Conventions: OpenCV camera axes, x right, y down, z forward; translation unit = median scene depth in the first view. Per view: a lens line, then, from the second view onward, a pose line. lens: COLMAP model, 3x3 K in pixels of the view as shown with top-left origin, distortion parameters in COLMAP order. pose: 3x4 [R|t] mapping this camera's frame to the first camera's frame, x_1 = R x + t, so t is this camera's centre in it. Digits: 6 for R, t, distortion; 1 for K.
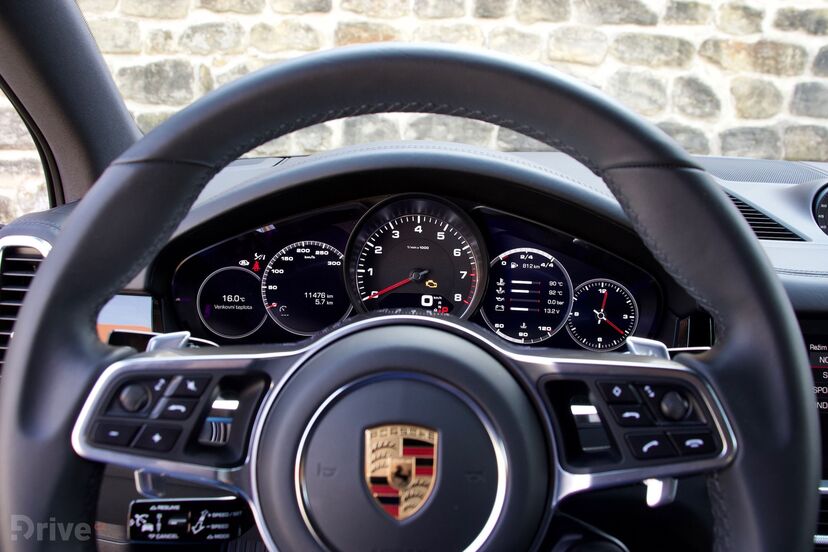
lens RADIAL K [[669.0, 0, 412.2], [0, 669.0, 264.6], [0, 0, 1]] dist [-0.170774, 0.119044]
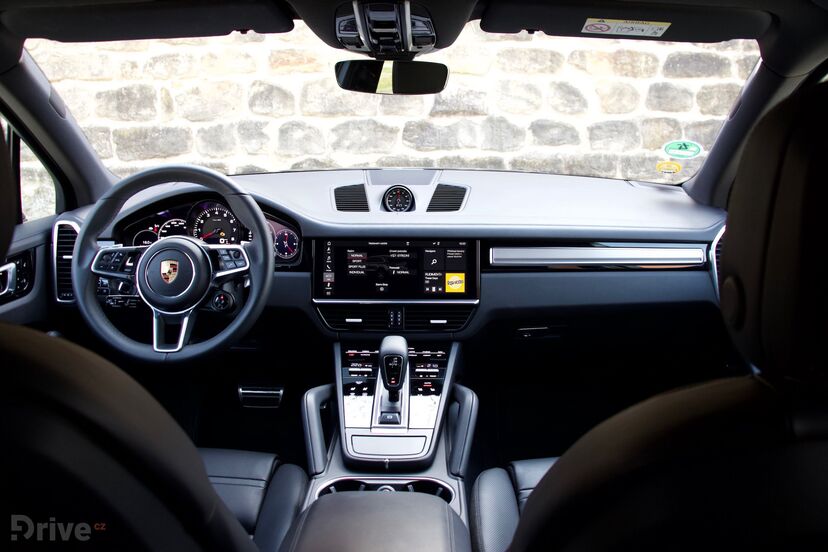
lens RADIAL K [[669.0, 0, 414.3], [0, 669.0, 262.8], [0, 0, 1]] dist [-0.170774, 0.119044]
pose [[0.999167, -0.033064, 0.023935, 0.699040], [0.032560, 0.999245, 0.021175, 0.108506], [-0.024617, -0.020378, 0.999489, -1.548547]]
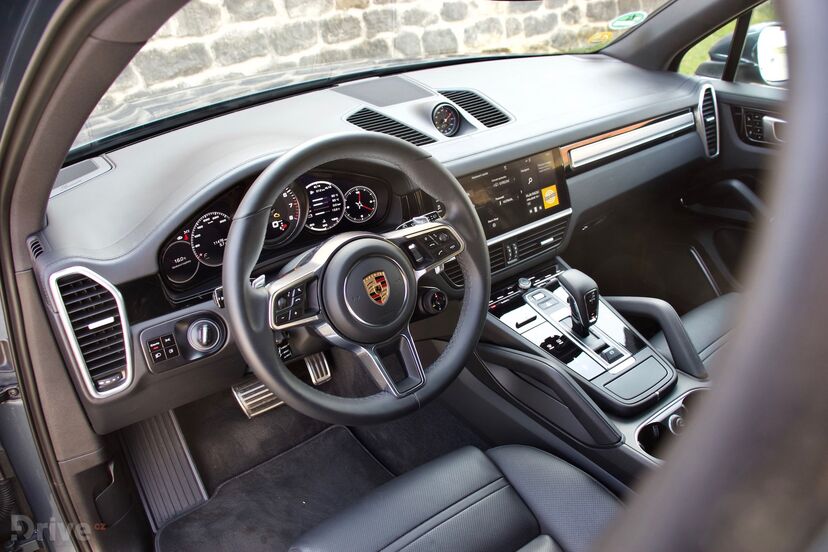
lens RADIAL K [[669.0, 0, 419.5], [0, 669.0, 258.0], [0, 0, 1]] dist [-0.170774, 0.119044]
pose [[0.772203, -0.342009, 0.535473, -0.691157], [0.212566, 0.933264, 0.289540, -0.308787], [-0.598764, -0.109760, 0.793369, -0.708936]]
